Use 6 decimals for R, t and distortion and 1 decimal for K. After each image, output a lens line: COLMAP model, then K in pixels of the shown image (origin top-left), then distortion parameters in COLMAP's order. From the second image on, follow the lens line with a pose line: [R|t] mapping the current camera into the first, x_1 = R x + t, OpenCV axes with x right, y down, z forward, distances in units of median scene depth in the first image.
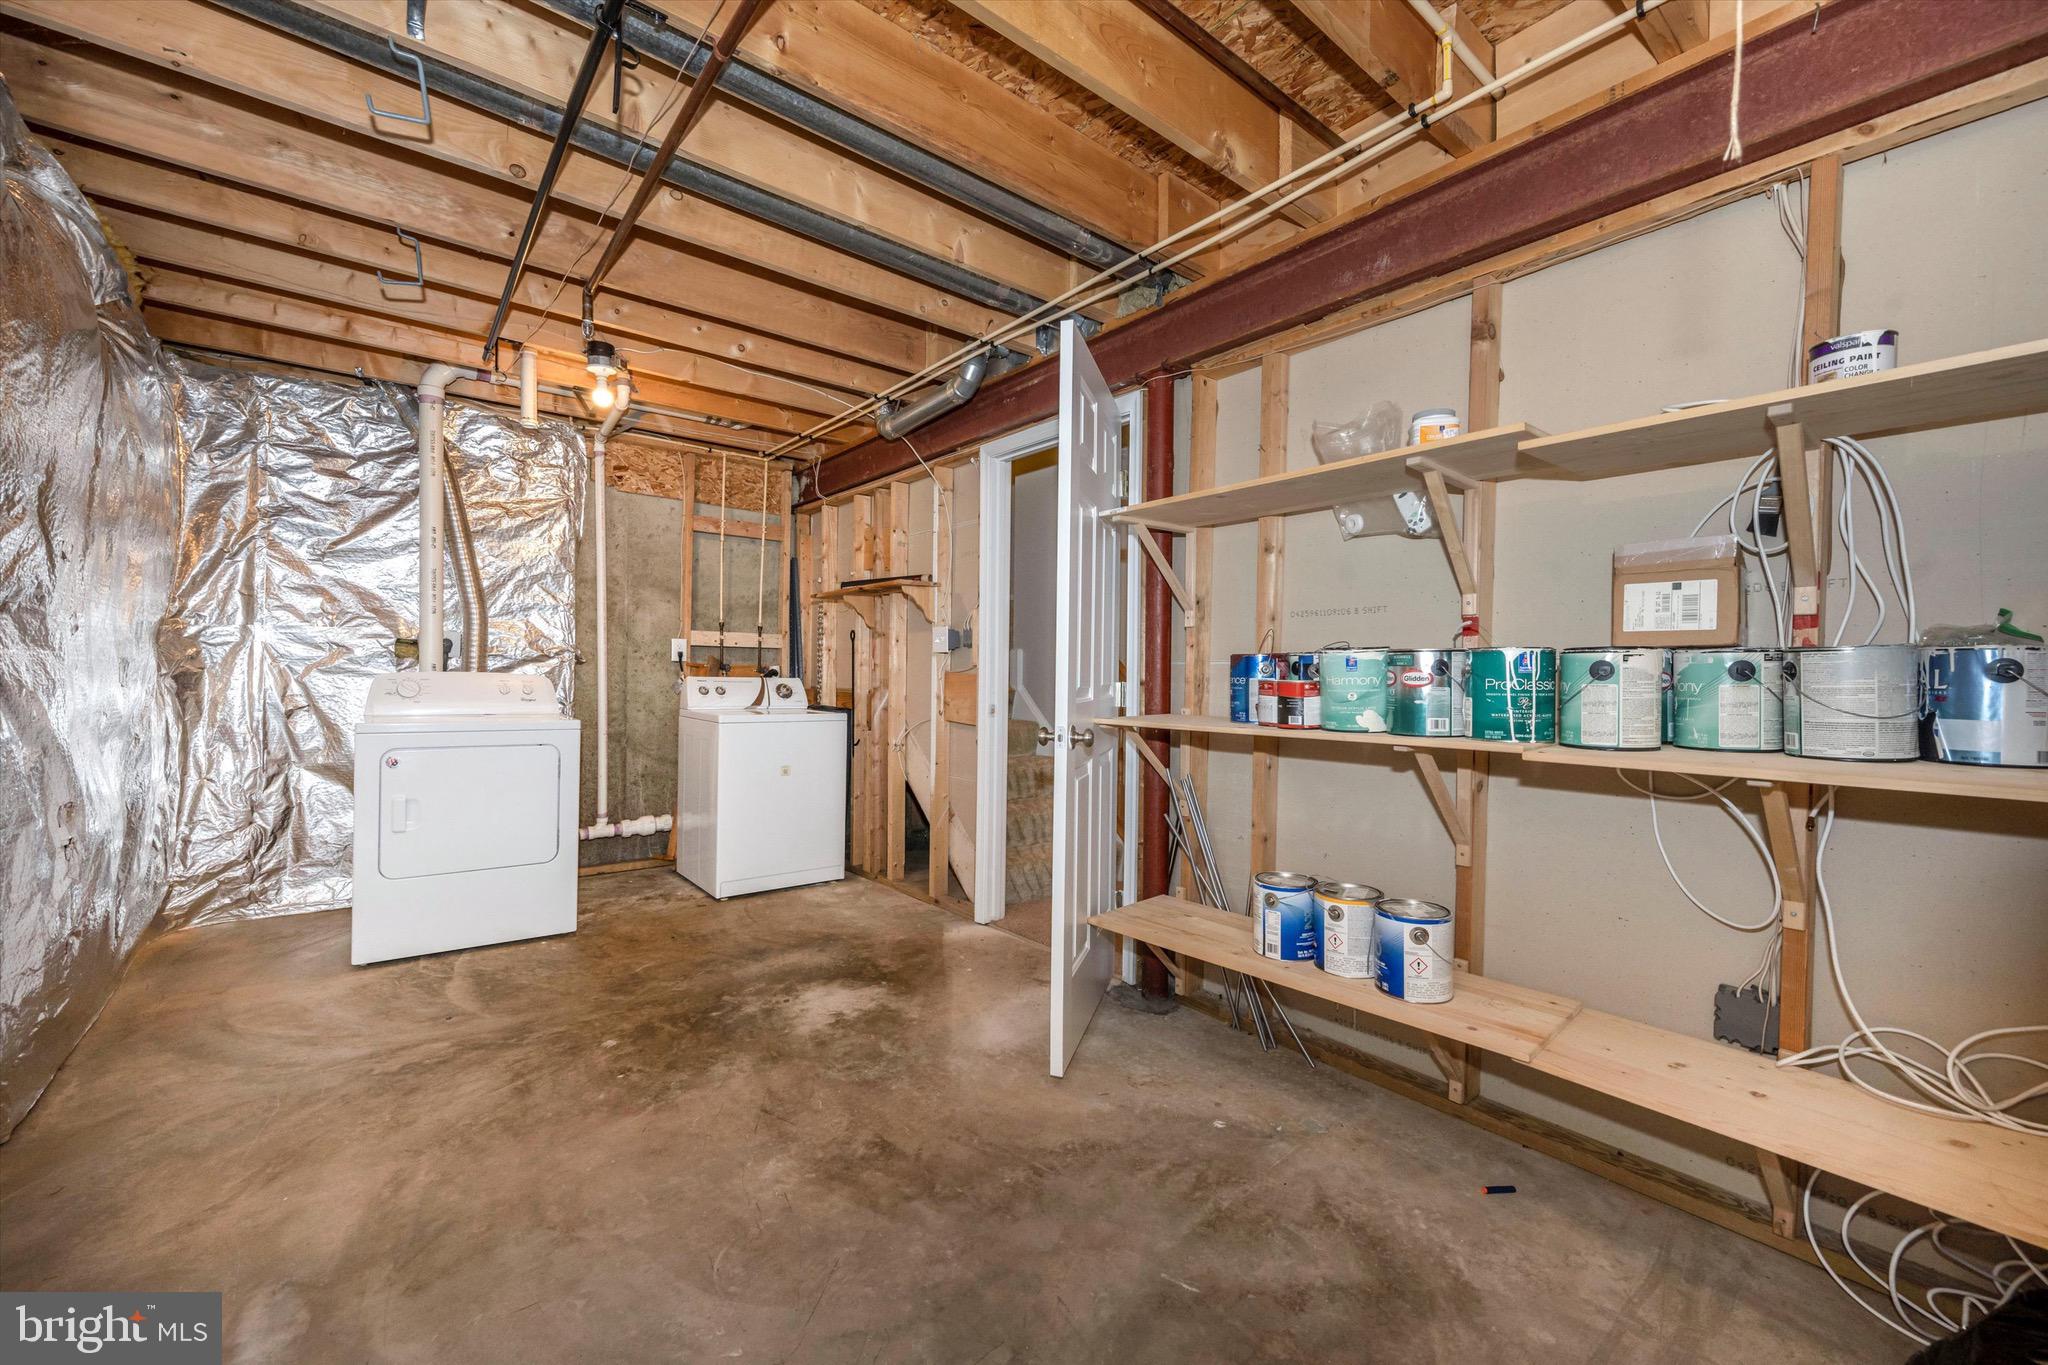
lens RADIAL K [[812.1, 0, 1025.7], [0, 812.1, 678.7], [0, 0, 1]] dist [0.000611, -0.000781]
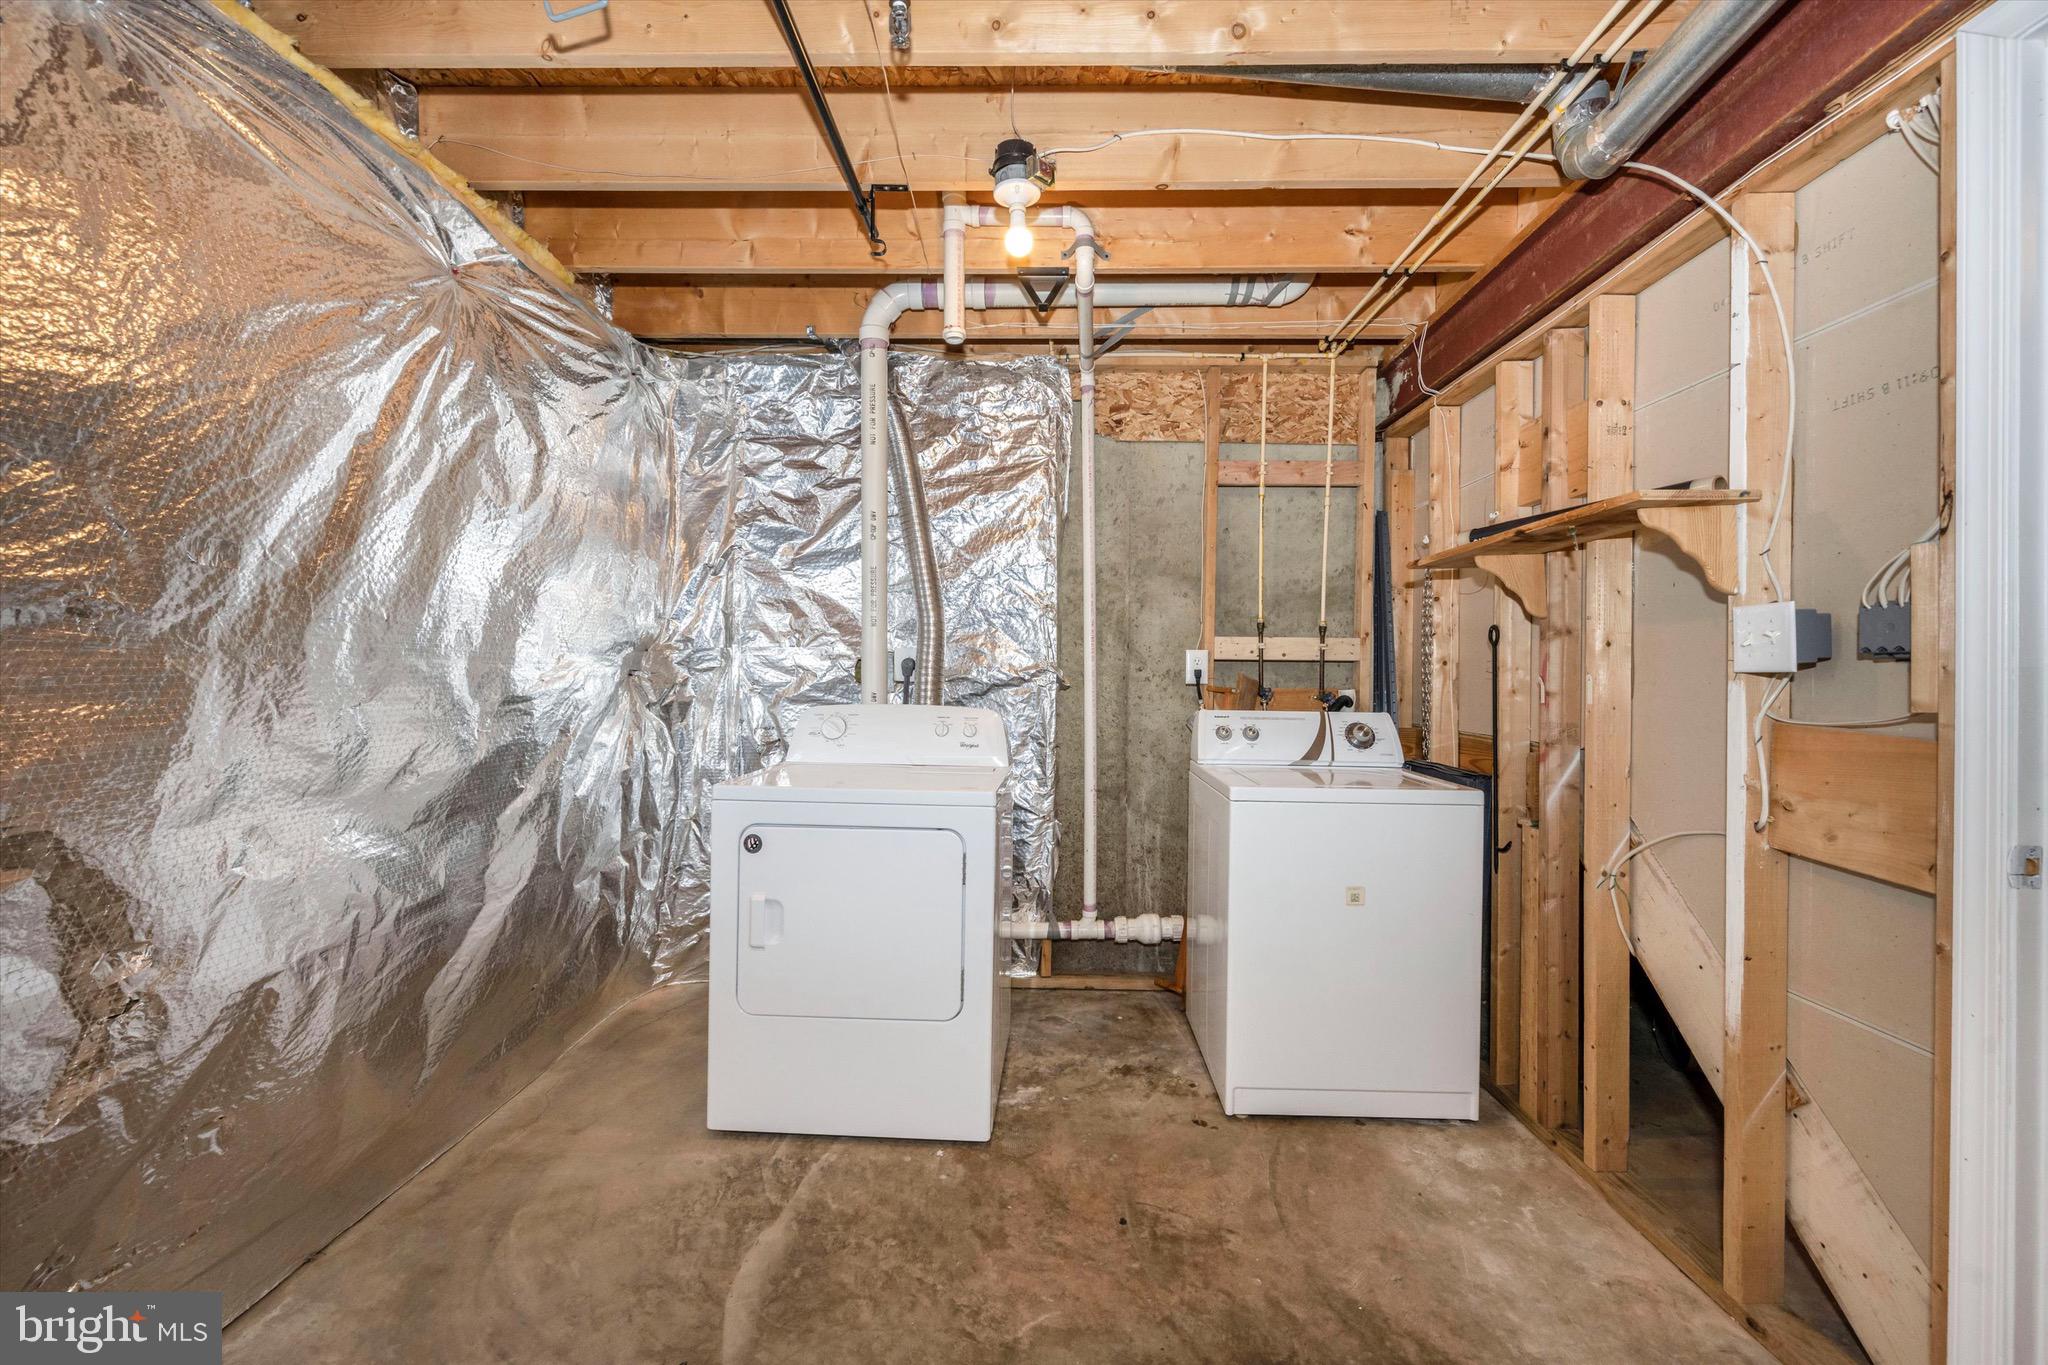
lens RADIAL K [[812.1, 0, 1030.7], [0, 812.1, 672.4], [0, 0, 1]] dist [0.000611, -0.000781]
pose [[0.758430, -0.005496, -0.651731, -0.105659], [-0.003230, 0.999920, -0.012191, -0.023829], [0.651746, 0.011351, 0.758352, 0.439011]]
